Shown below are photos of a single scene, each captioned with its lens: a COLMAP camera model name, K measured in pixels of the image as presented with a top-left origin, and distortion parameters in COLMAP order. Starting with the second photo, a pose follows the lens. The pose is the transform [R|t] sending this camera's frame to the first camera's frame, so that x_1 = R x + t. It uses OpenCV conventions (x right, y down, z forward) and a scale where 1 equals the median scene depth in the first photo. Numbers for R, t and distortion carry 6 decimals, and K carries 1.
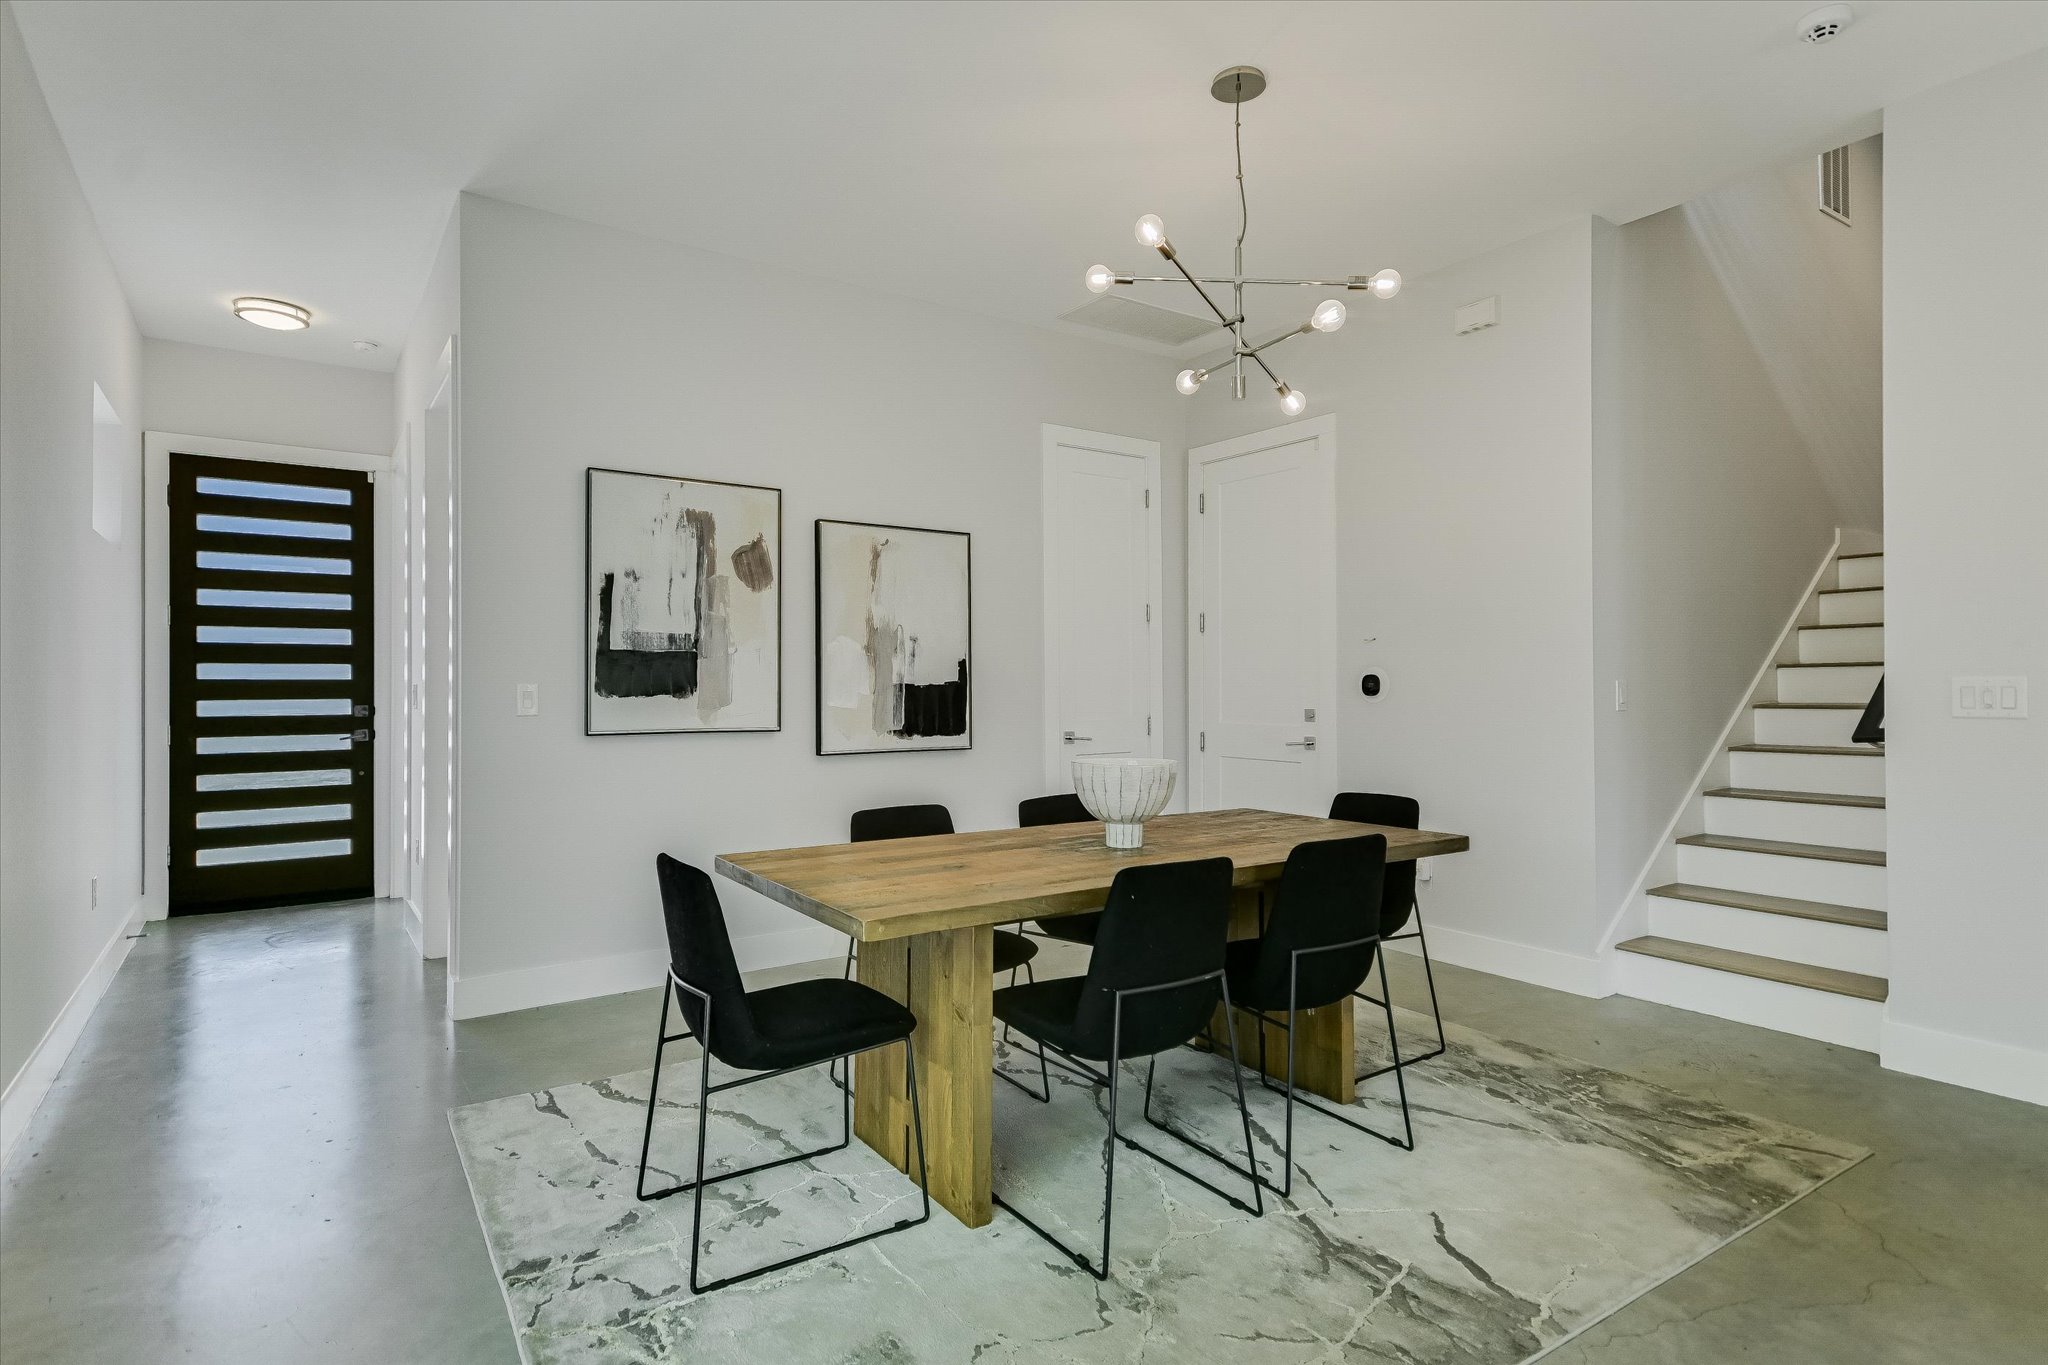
lens RADIAL K [[968.7, 0, 1014.0], [0, 968.7, 678.6], [0, 0, 1]] dist [0.016309, -0.009981]
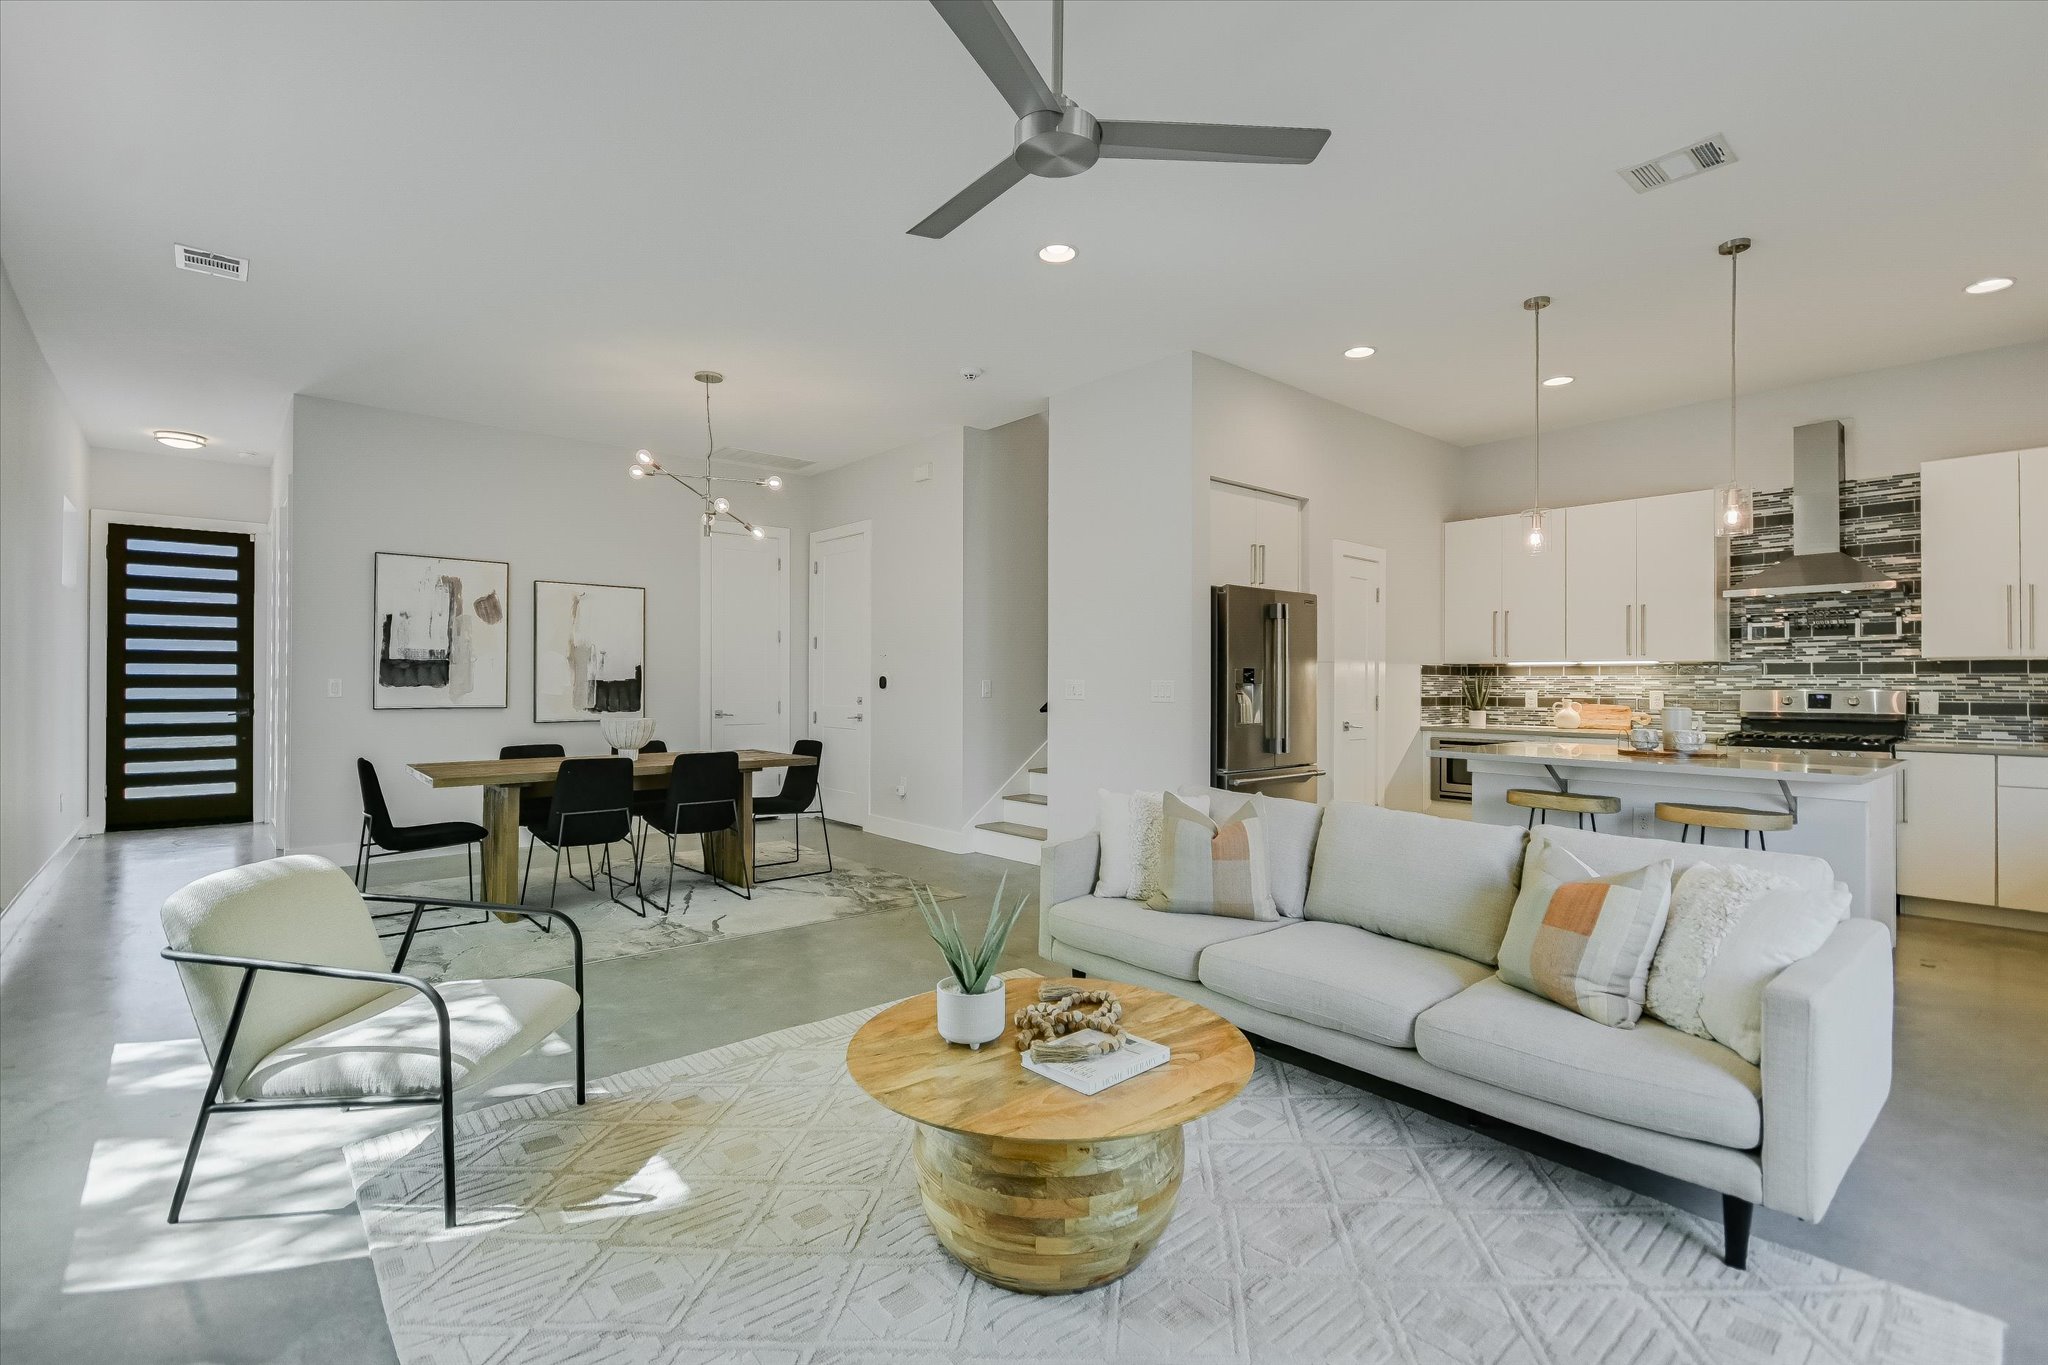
lens RADIAL K [[935.1, 0, 1038.2], [0, 935.1, 676.7], [0, 0, 1]] dist [0.049170, -0.027933]
pose [[0.997202, 0.006718, 0.074453, 0.482987], [-0.006761, 0.999977, 0.000324, -0.005592], [-0.074449, -0.000827, 0.997224, -0.609105]]
